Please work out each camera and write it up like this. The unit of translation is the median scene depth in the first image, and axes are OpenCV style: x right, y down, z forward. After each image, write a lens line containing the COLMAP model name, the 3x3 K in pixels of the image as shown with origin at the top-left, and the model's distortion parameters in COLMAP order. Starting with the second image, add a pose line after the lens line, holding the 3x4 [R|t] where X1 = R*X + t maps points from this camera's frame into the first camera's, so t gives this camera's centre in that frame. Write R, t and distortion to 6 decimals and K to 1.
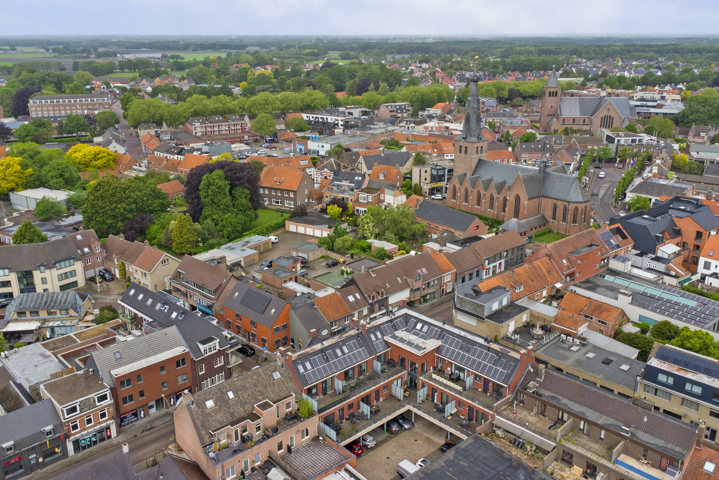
lens RADIAL K [[614.0, 0, 359.5], [0, 614.0, 240.0], [0, 0, 1]] dist [0.012238, 0.009888]
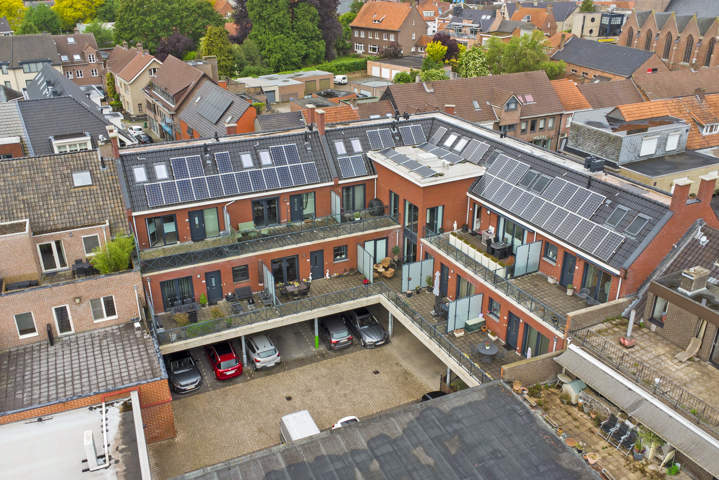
lens RADIAL K [[614.0, 0, 359.5], [0, 614.0, 240.0], [0, 0, 1]] dist [0.012238, 0.009888]
pose [[0.955261, 0.124667, -0.268205, 0.102771], [-0.095063, 0.988125, 0.120715, 0.103211], [0.280070, -0.089818, 0.955769, 0.334046]]
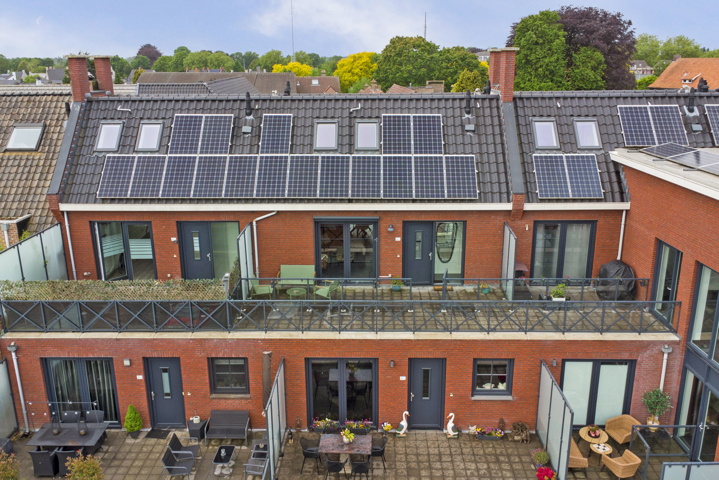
lens RADIAL K [[614.0, 0, 359.5], [0, 614.0, 240.0], [0, 0, 1]] dist [0.012238, 0.009888]
pose [[0.725674, 0.189156, -0.661527, 0.071745], [-0.214203, 0.975796, 0.044044, 0.119587], [0.653846, 0.109739, 0.748627, 0.491204]]
